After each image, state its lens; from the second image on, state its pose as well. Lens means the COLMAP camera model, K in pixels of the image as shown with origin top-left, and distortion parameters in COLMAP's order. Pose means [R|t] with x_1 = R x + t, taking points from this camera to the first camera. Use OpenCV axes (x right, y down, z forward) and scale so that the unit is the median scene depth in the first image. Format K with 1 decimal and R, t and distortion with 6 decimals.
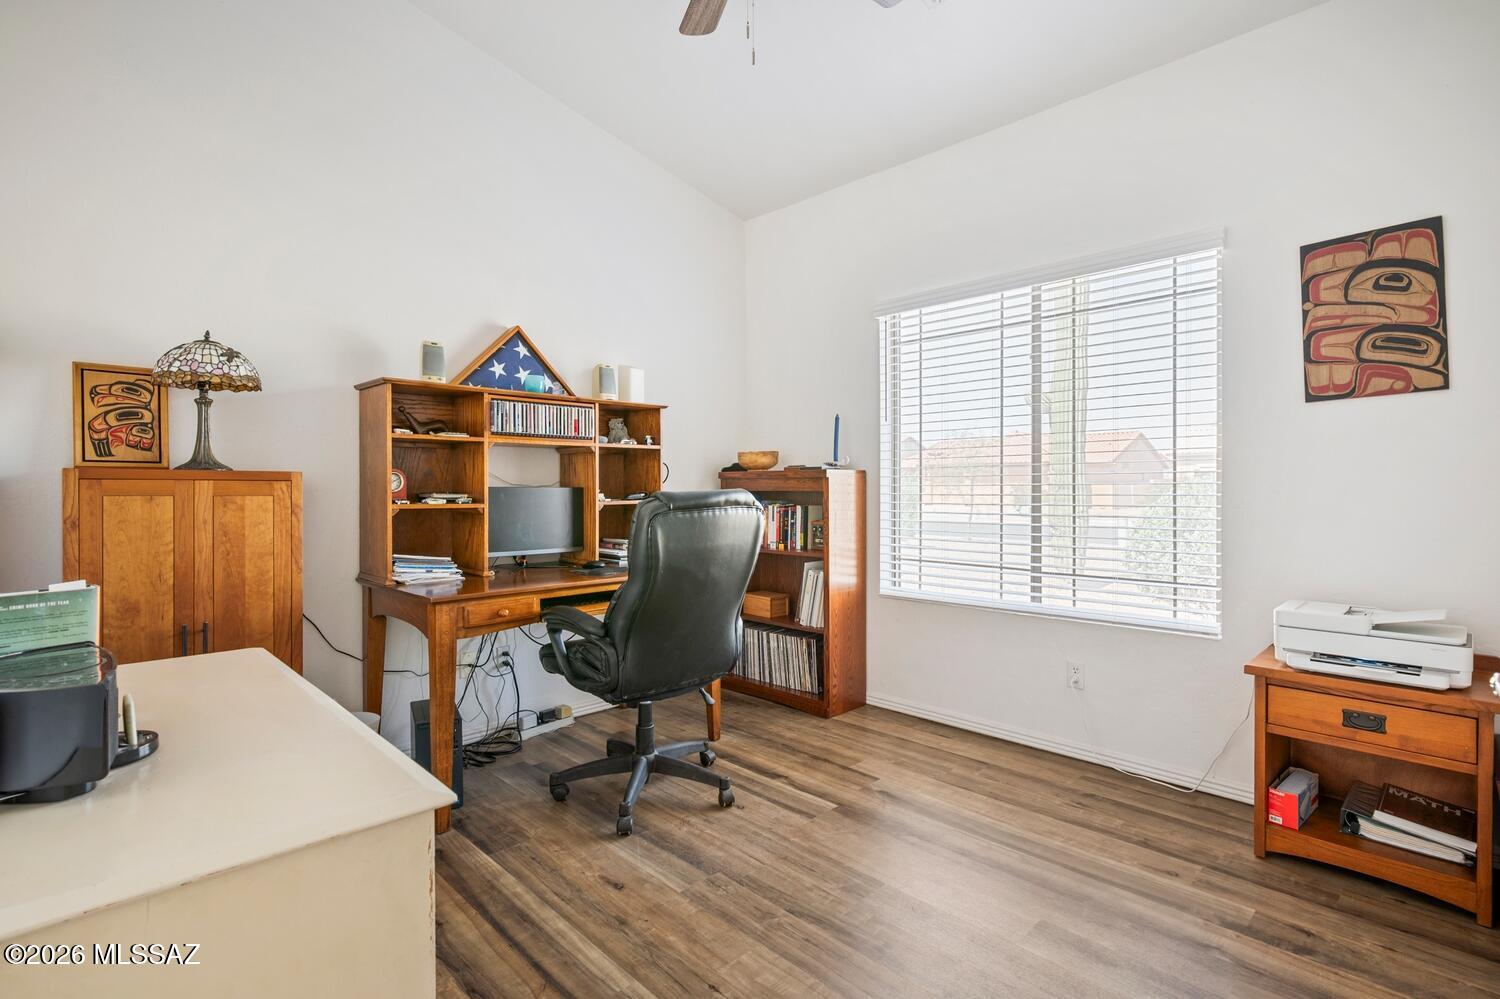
lens RADIAL K [[723.8, 0, 744.0], [0, 723.8, 497.9], [0, 0, 1]] dist [-0.003568, 0.002415]
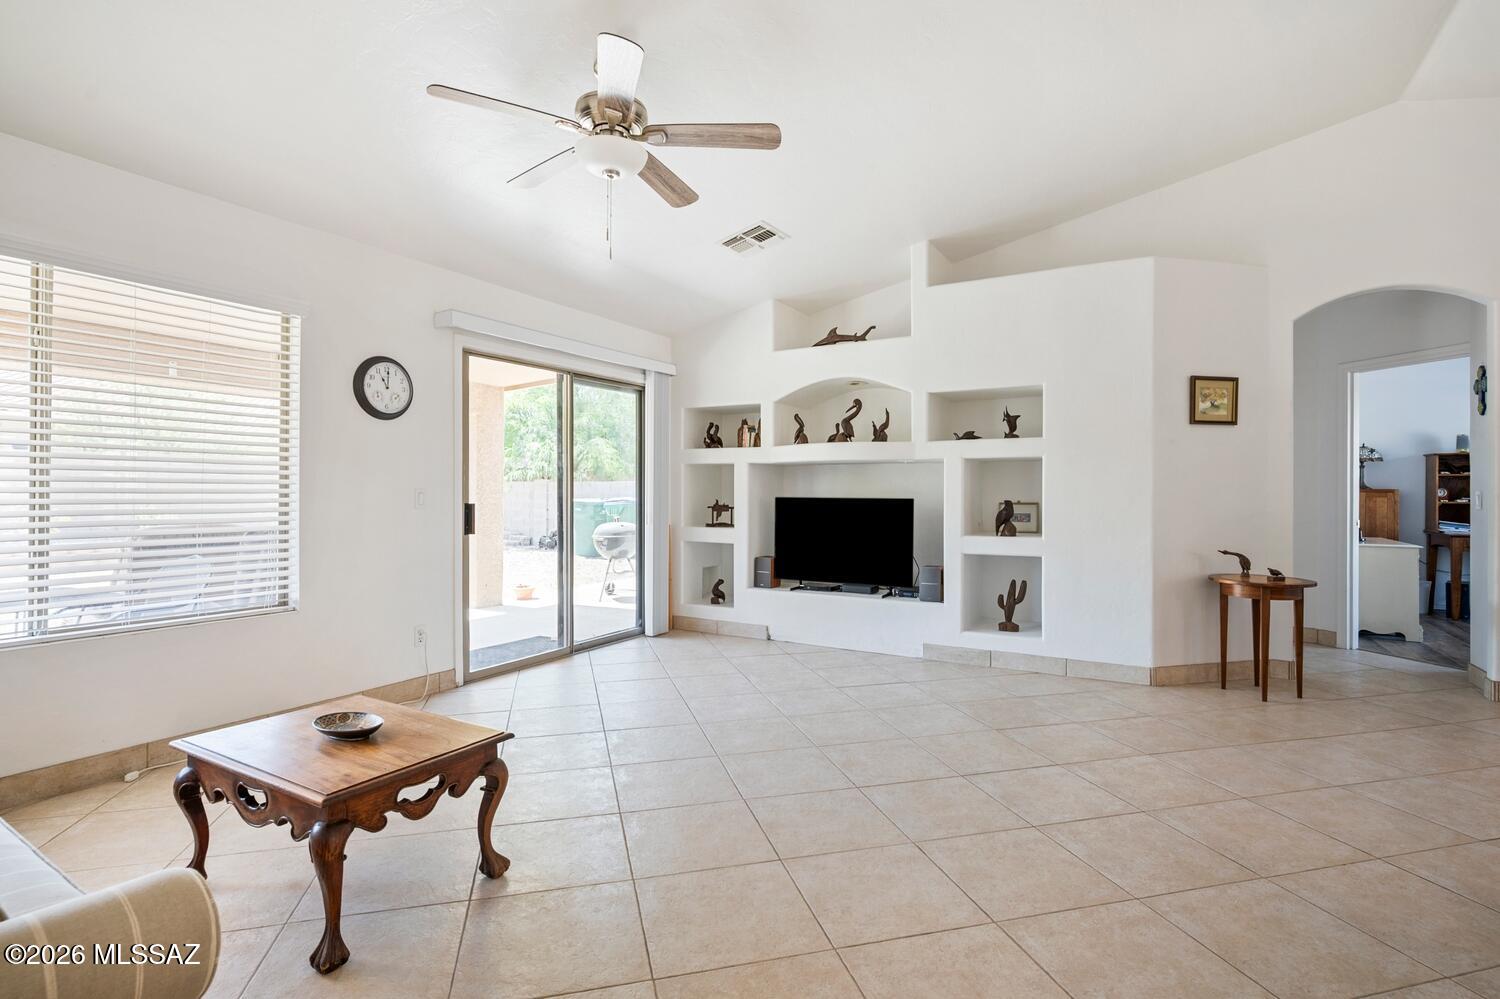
lens RADIAL K [[723.8, 0, 747.7], [0, 723.8, 489.9], [0, 0, 1]] dist [-0.003568, 0.002415]
pose [[0.268485, 0.002426, -0.963281, 1.349651], [-0.014100, 0.999900, -0.001412, 0.006064], [0.963181, 0.013961, 0.268492, -2.089751]]
